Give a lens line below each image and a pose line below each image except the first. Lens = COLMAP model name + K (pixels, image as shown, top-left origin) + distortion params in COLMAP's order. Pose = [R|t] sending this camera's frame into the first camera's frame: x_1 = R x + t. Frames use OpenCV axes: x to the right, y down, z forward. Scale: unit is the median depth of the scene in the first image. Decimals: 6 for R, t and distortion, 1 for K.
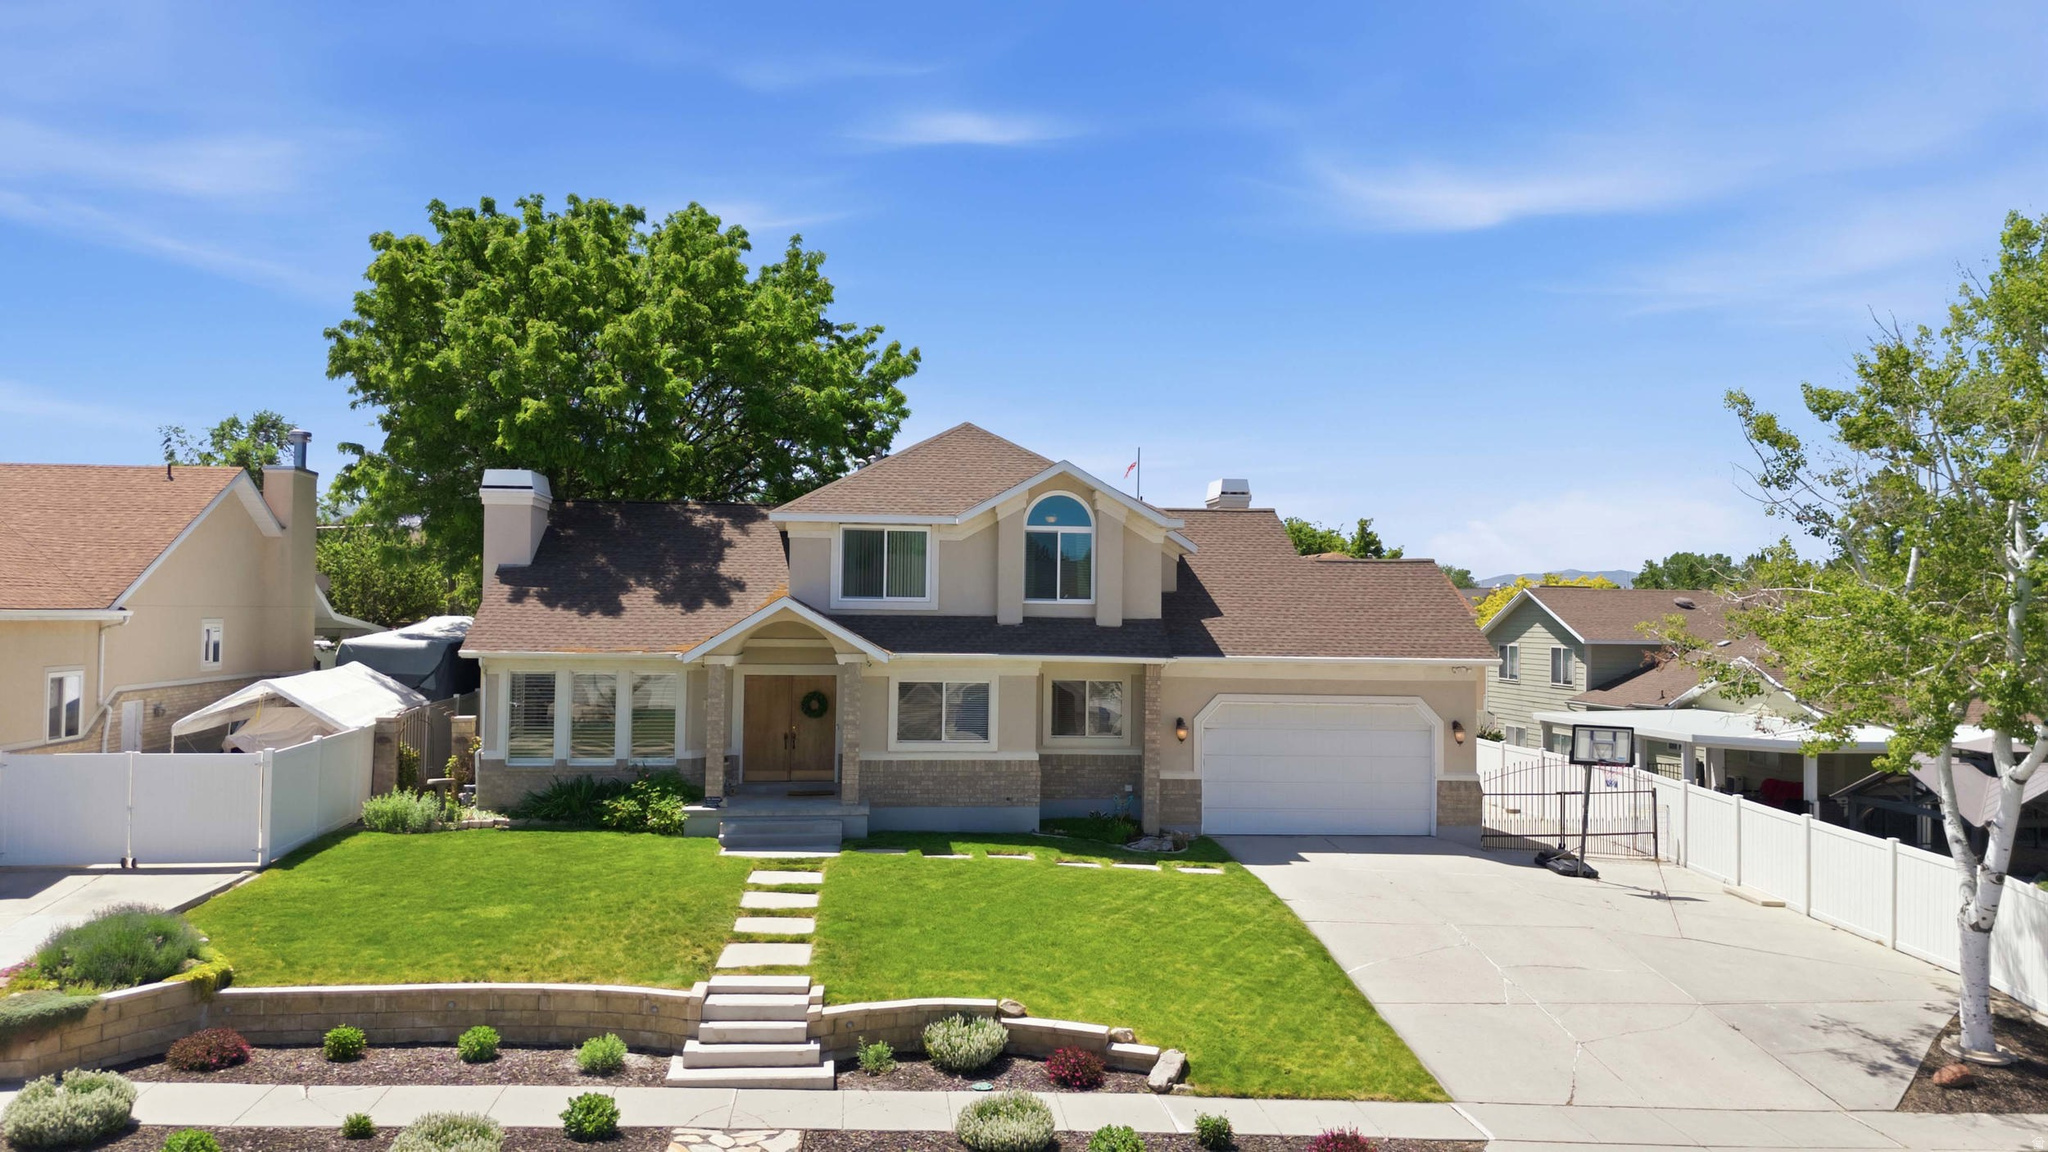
lens RADIAL K [[1504.5, 0, 1026.1], [0, 1504.5, 568.8], [0, 0, 1]] dist [0.083627, -0.078166]
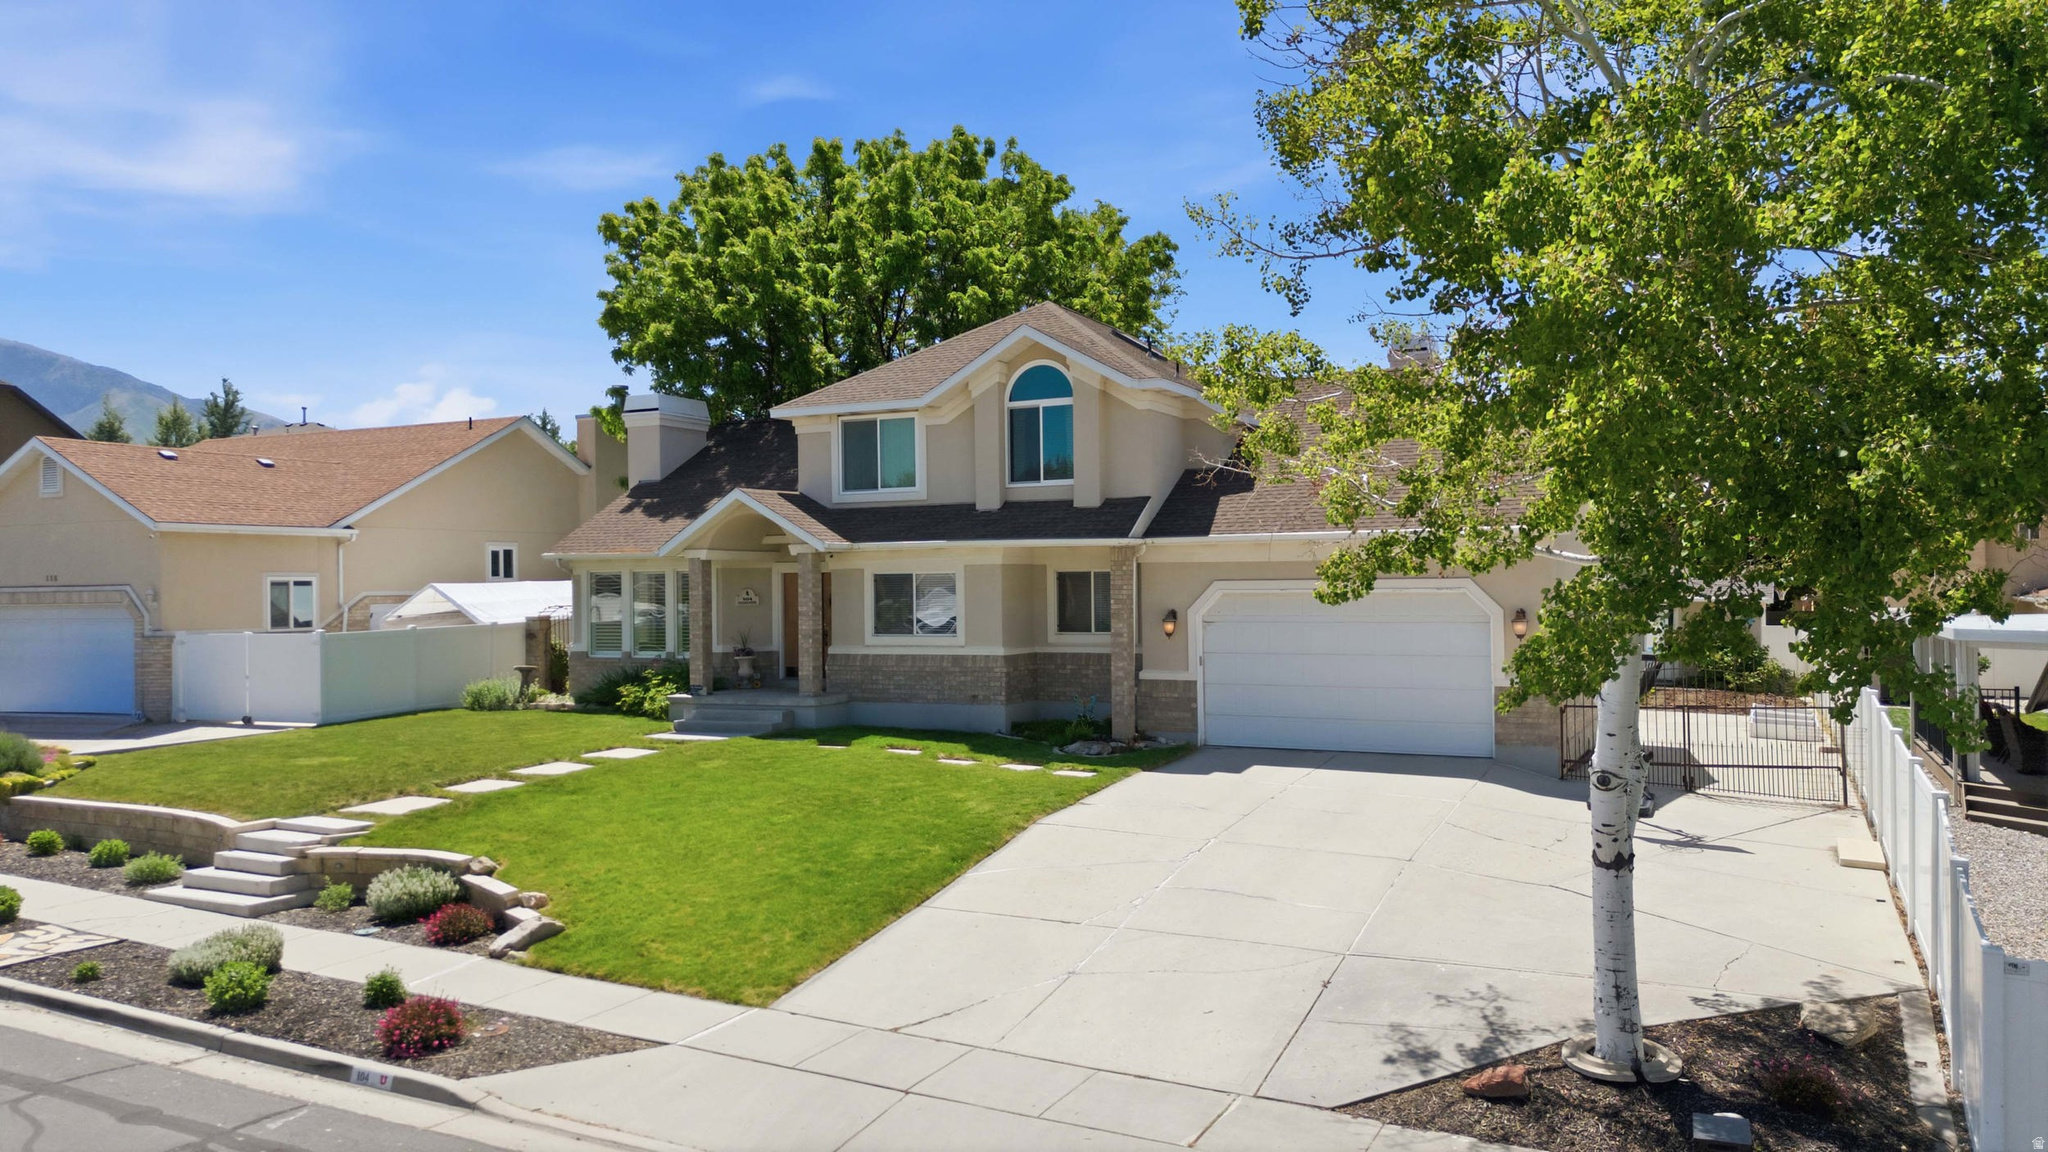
lens RADIAL K [[1504.5, 0, 1023.1], [0, 1504.5, 561.0], [0, 0, 1]] dist [0.083627, -0.078166]
pose [[0.839760, -0.032491, -0.541985, 0.527140], [0.040505, 0.999175, 0.002861, 0.069062], [0.541445, -0.024355, 0.840383, 0.242341]]
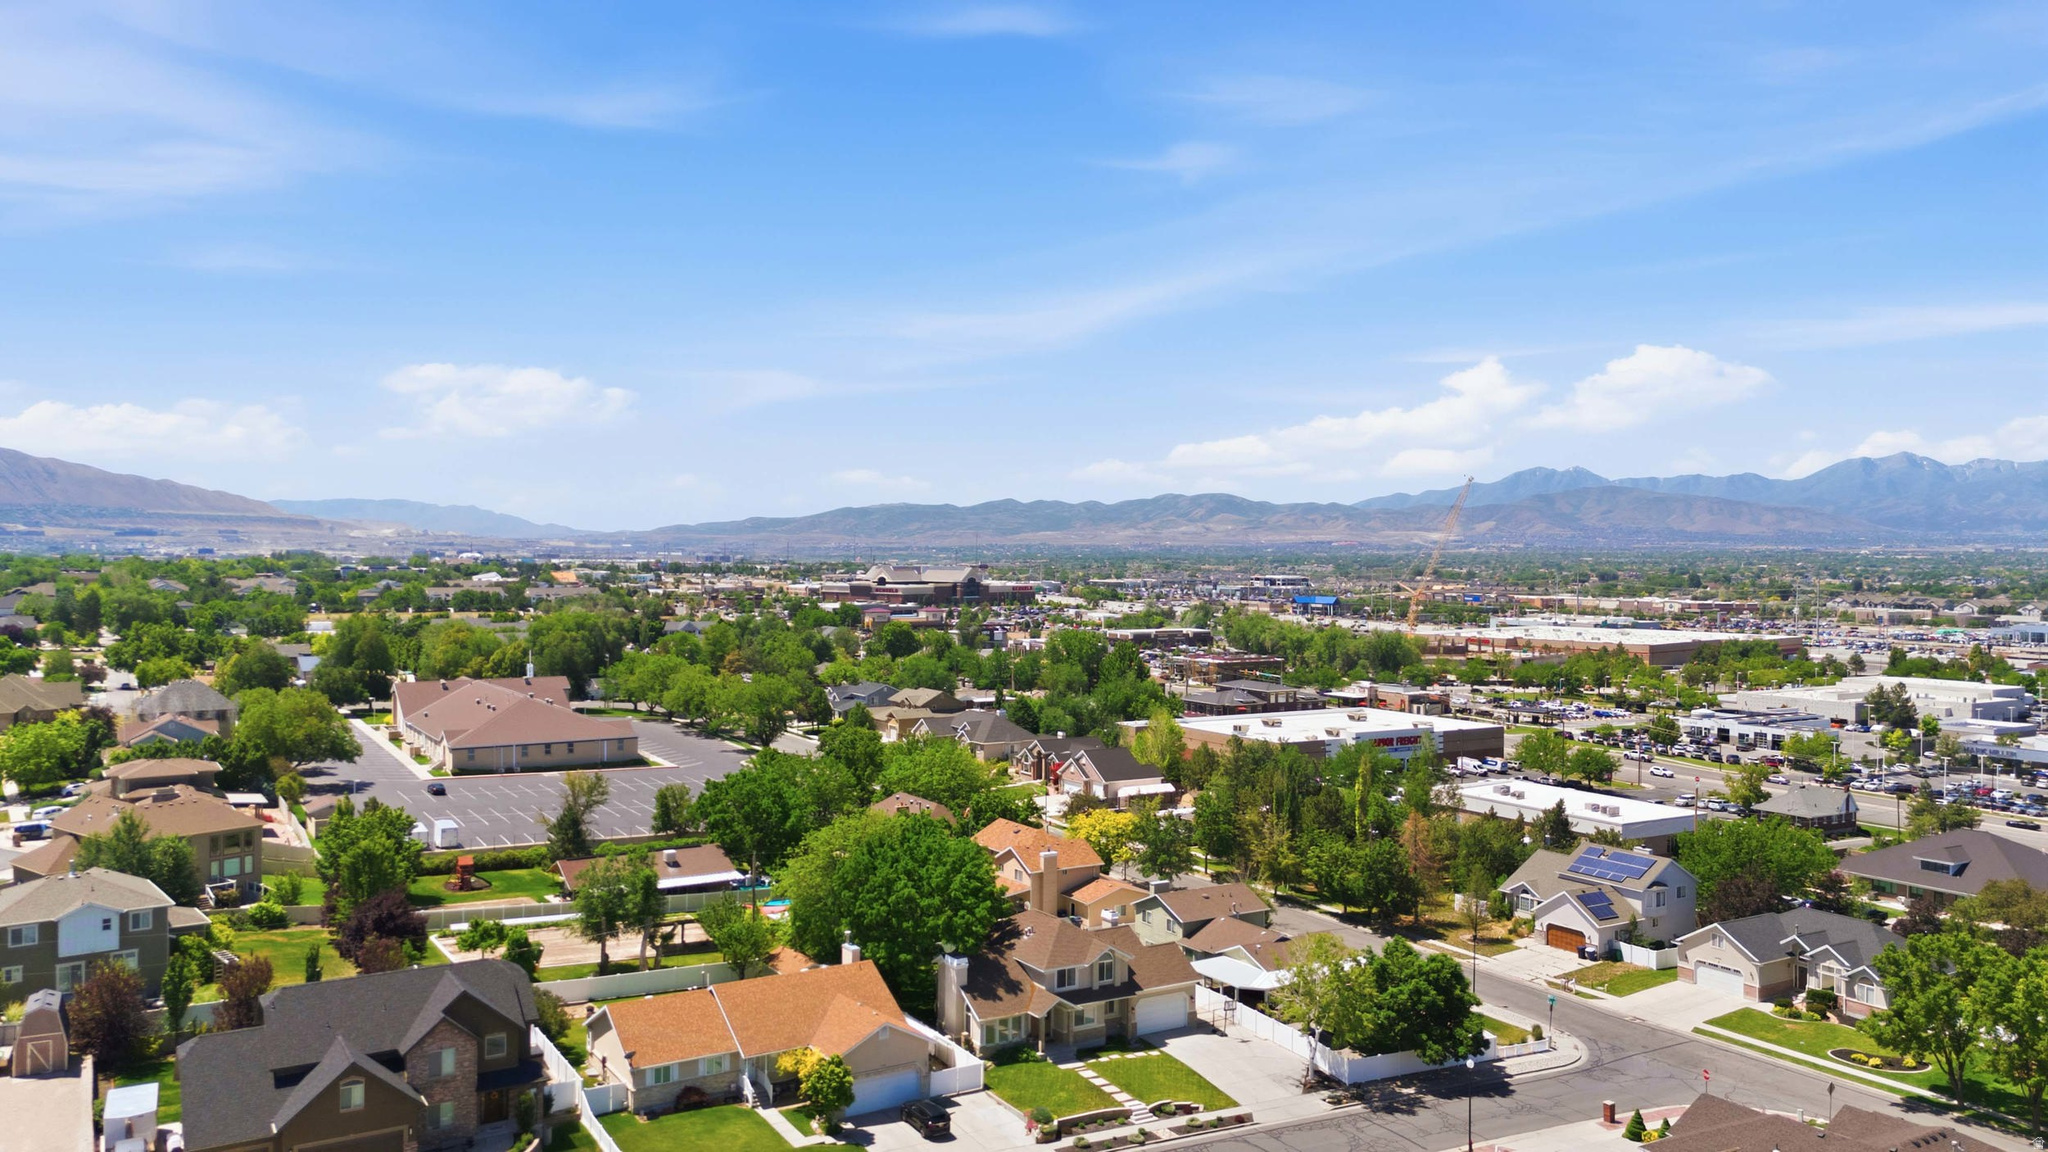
lens RADIAL K [[1504.5, 0, 1025.9], [0, 1504.5, 565.8], [0, 0, 1]] dist [0.083627, -0.078166]
pose [[0.910309, -0.010594, 0.413793, -1.814209], [-0.008767, 0.998955, 0.044860, -1.251460], [-0.413836, -0.044464, 0.909265, -2.456646]]
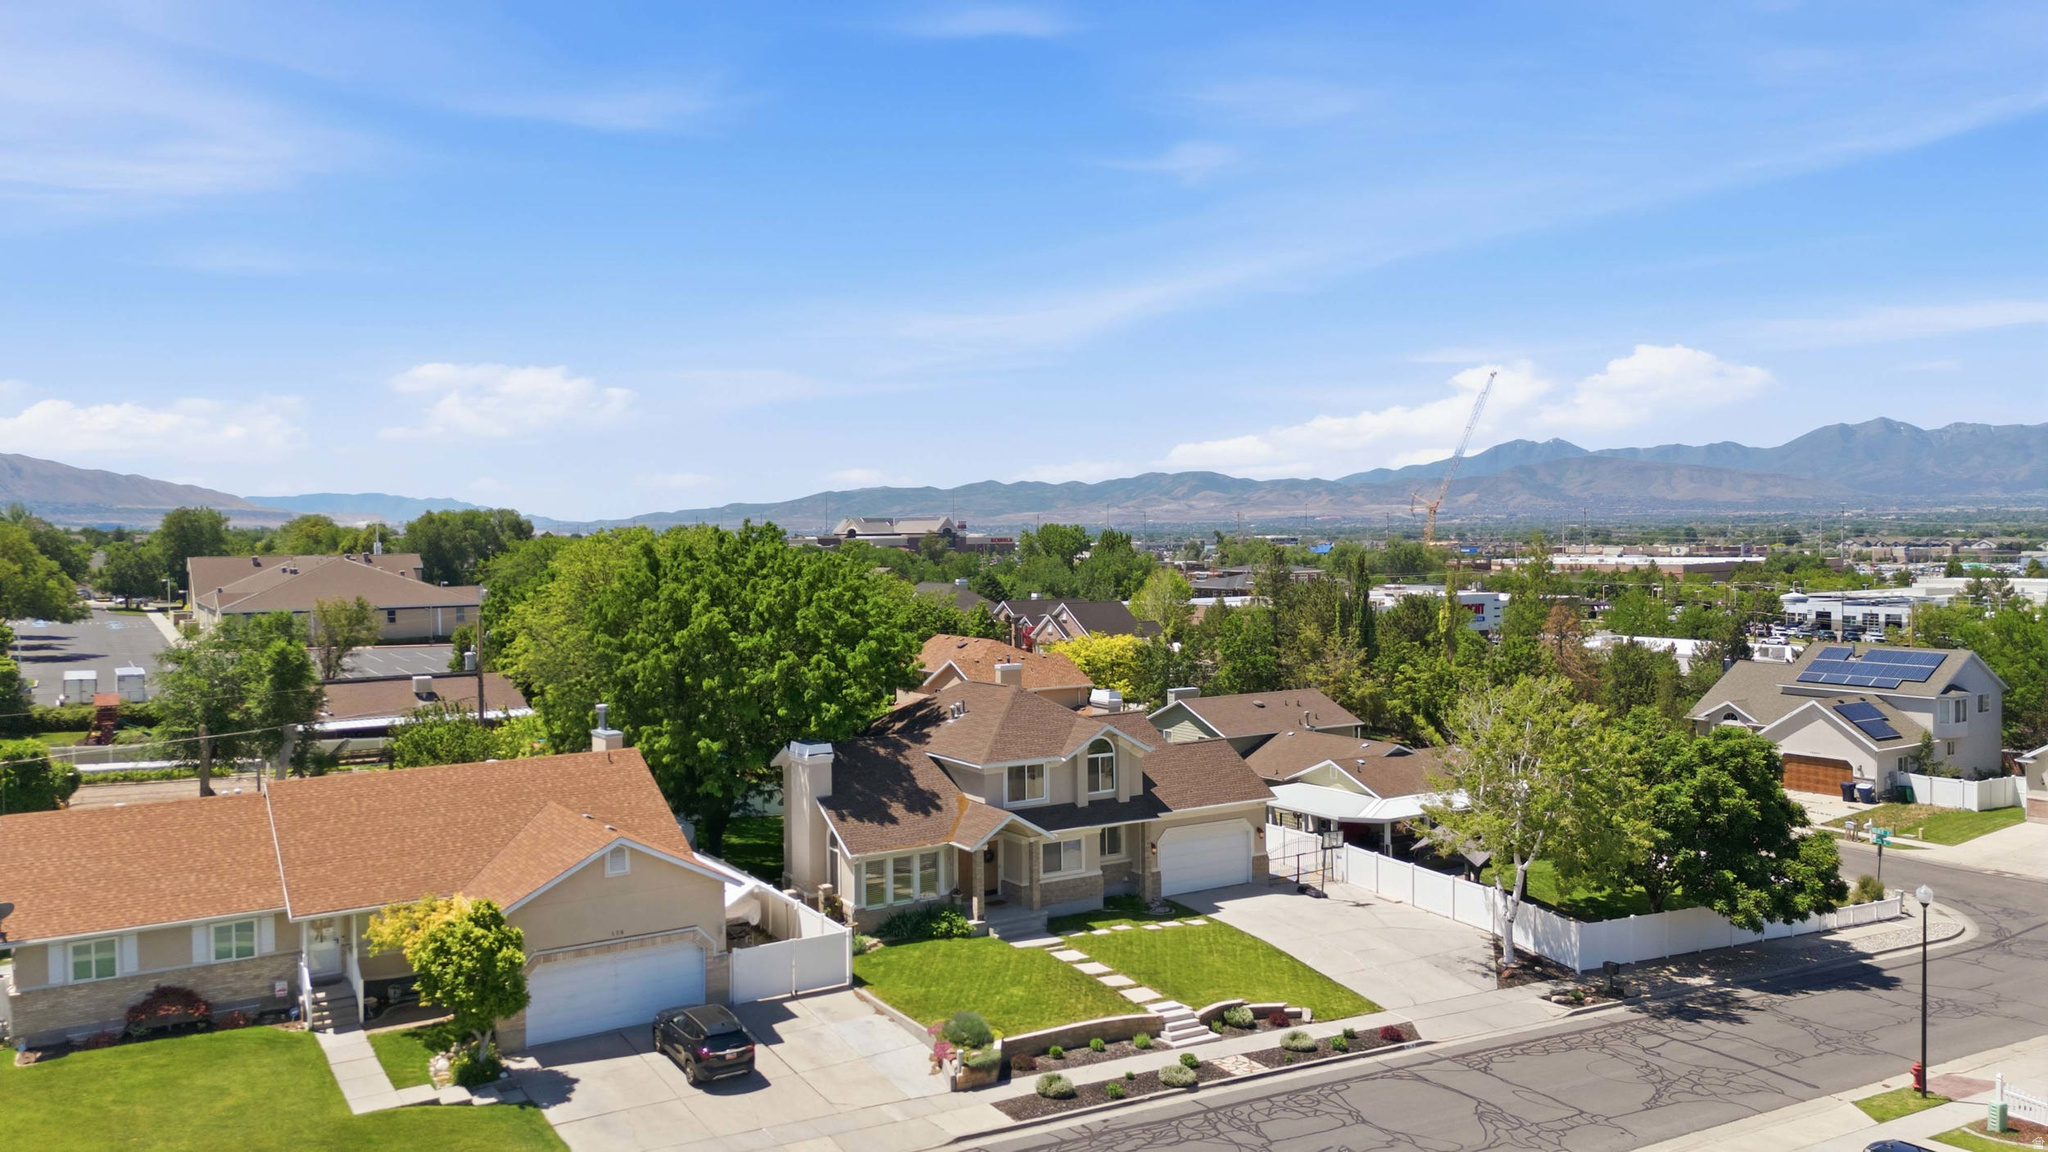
lens RADIAL K [[1504.5, 0, 1026.4], [0, 1504.5, 562.1], [0, 0, 1]] dist [0.083627, -0.078166]
pose [[0.905140, -0.031477, 0.423947, -0.955486], [0.009800, 0.998535, 0.053216, -0.411622], [-0.425001, -0.044013, 0.904122, -0.799249]]
